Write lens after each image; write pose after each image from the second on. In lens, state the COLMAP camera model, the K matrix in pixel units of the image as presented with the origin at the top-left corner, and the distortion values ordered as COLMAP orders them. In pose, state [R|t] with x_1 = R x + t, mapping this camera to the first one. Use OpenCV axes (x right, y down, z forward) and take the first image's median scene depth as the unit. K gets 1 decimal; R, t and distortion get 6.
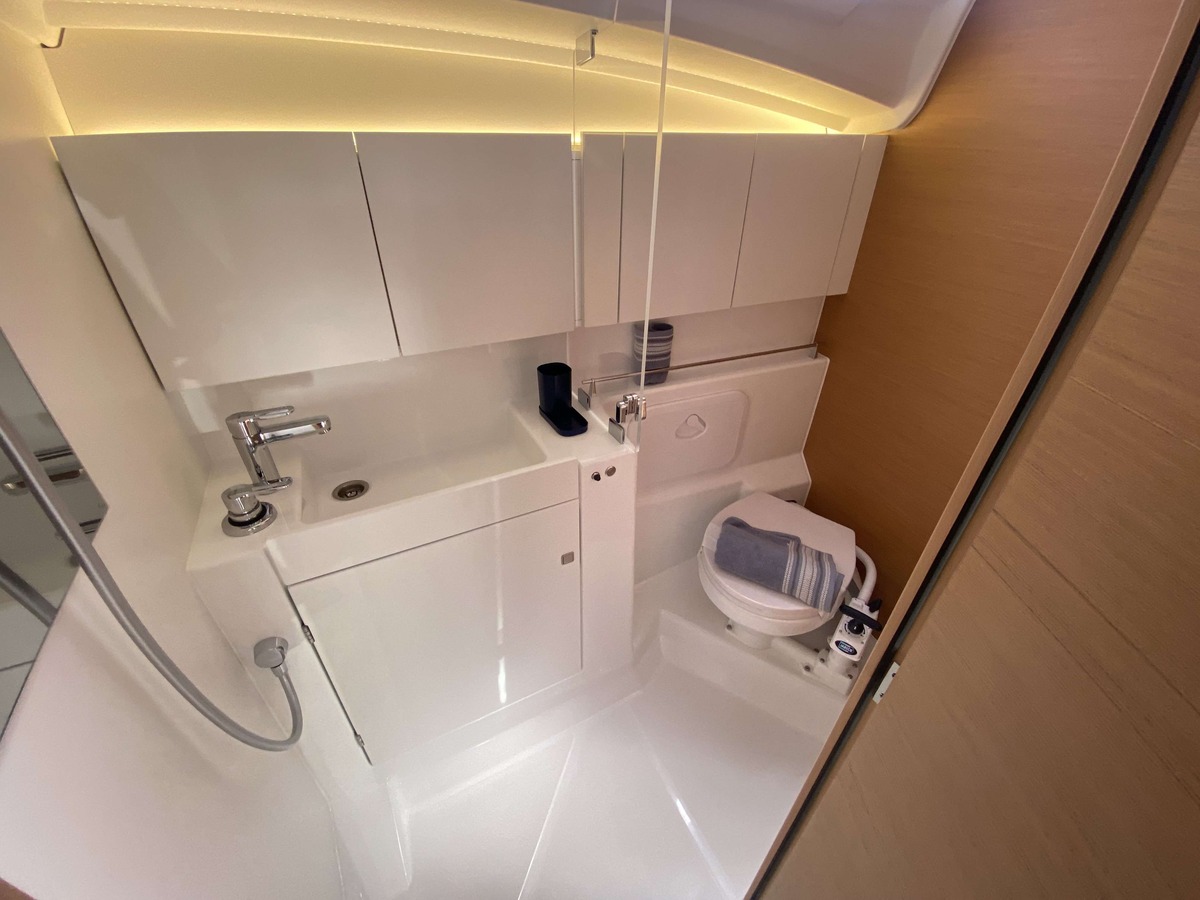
lens RADIAL K [[488.6, 0, 599.3], [0, 488.6, 453.1], [0, 0, 1]] dist [-0.002053, -0.009518]
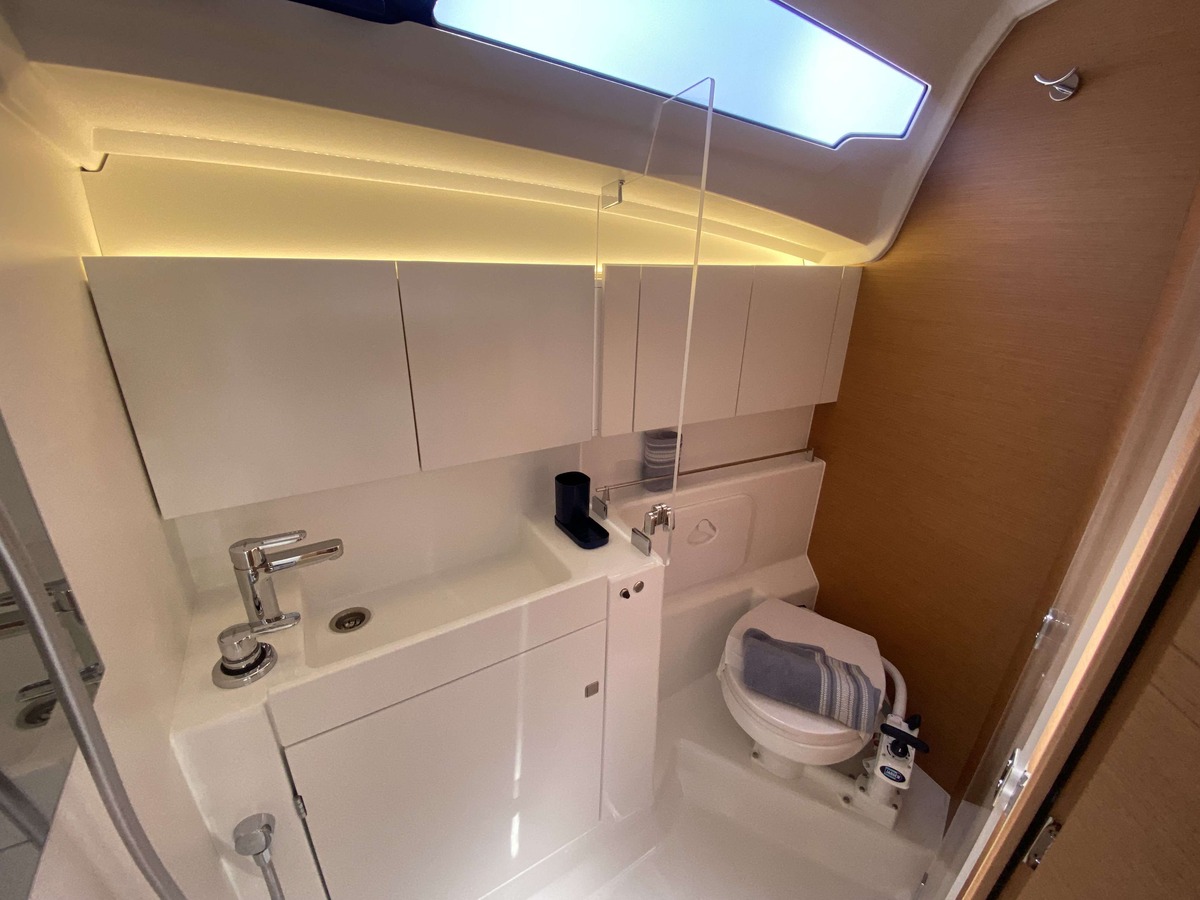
lens RADIAL K [[488.6, 0, 594.7], [0, 488.6, 449.1], [0, 0, 1]] dist [-0.002053, -0.009518]
pose [[0.996895, -0.015806, 0.077139, -0.125292], [0.031257, 0.978589, -0.203438, -0.033804], [-0.072271, 0.205217, 0.976044, 0.030177]]
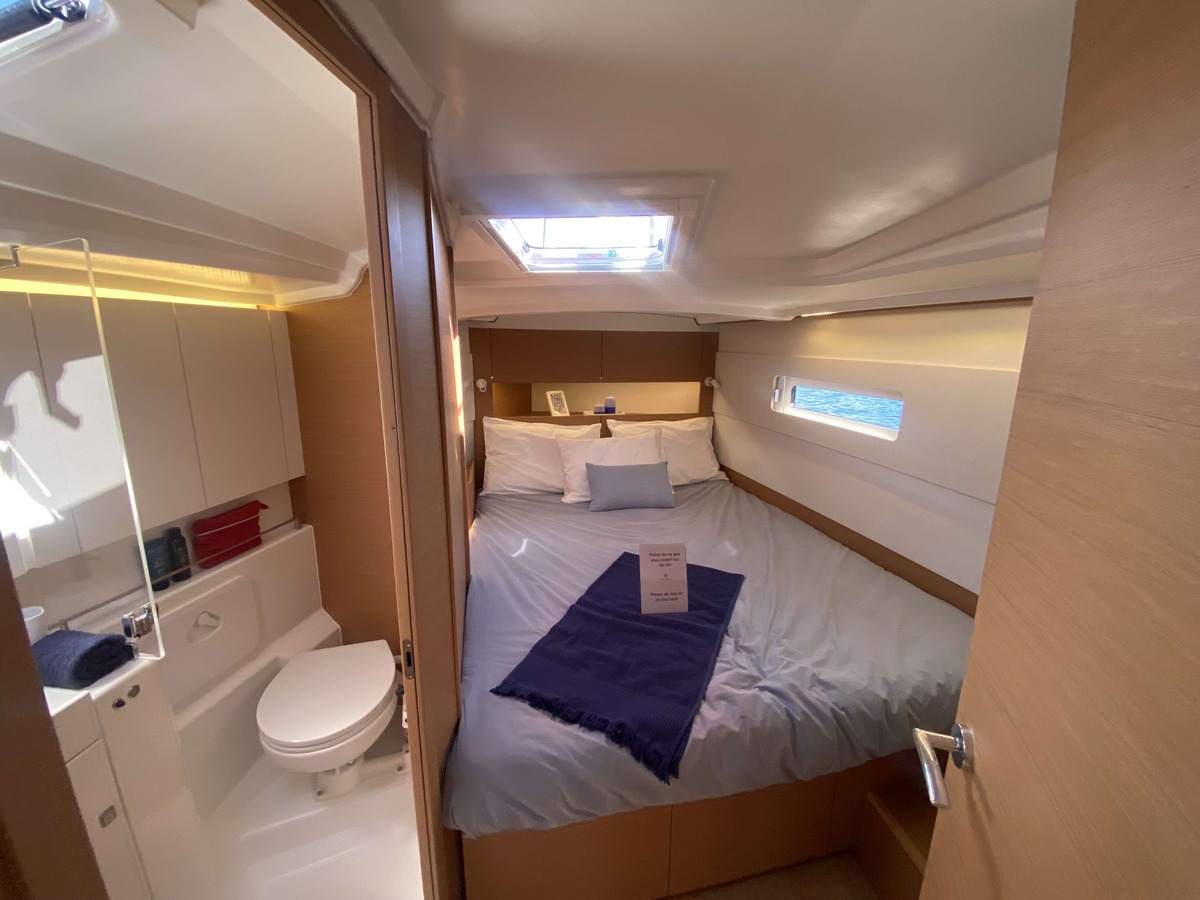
lens RADIAL K [[488.6, 0, 589.3], [0, 488.6, 446.3], [0, 0, 1]] dist [-0.002053, -0.009518]
pose [[0.532153, -0.175693, 0.828218, -0.192448], [0.468651, 0.875822, -0.115330, 0.138459], [-0.705109, 0.449519, 0.548411, -0.355241]]
